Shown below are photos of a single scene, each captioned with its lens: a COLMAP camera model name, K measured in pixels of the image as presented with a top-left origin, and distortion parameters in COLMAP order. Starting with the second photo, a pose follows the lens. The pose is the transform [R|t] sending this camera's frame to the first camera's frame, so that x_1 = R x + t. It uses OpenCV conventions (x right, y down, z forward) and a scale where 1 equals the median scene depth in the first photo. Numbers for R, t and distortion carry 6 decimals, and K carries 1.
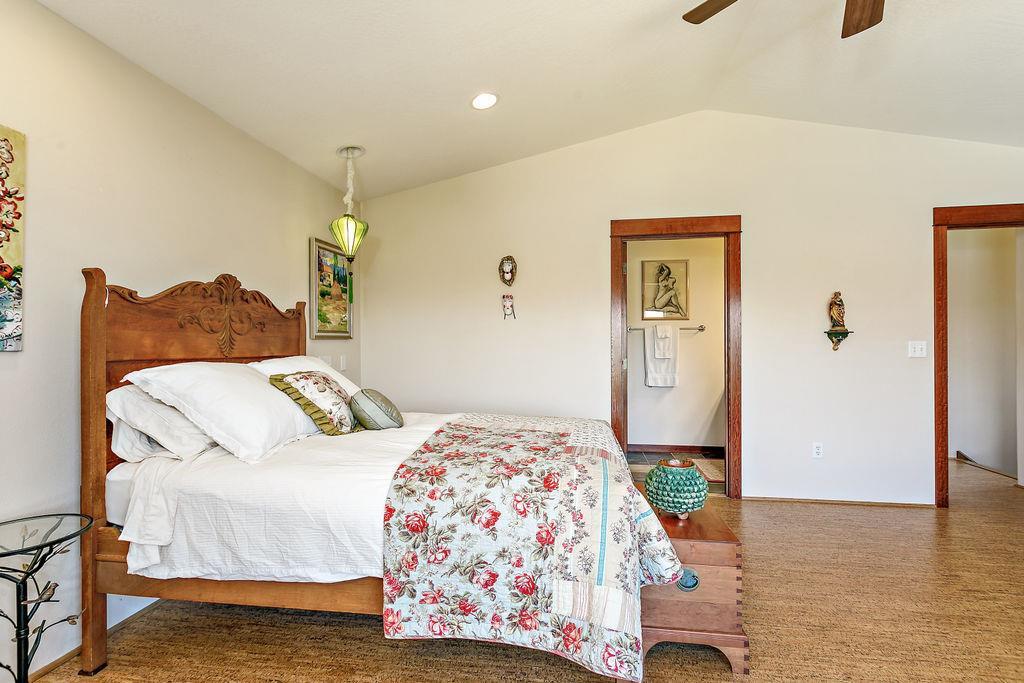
lens RADIAL K [[497.2, 0, 511.7], [0, 497.2, 344.9], [0, 0, 1]] dist [-0.000850, 0.001640]
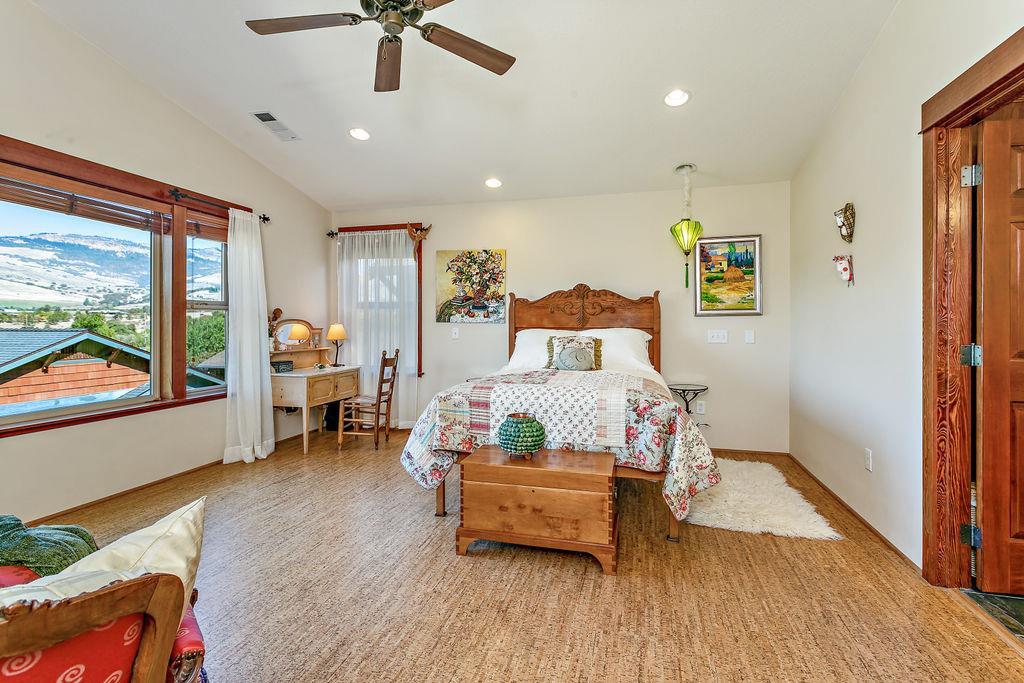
lens RADIAL K [[497.2, 0, 511.1], [0, 497.2, 333.1], [0, 0, 1]] dist [-0.000850, 0.001640]
pose [[-0.089644, 0.017587, -0.995819, 1.254401], [0.001904, 0.999845, 0.017486, 0.012282], [0.995972, -0.000329, -0.089664, 0.845995]]
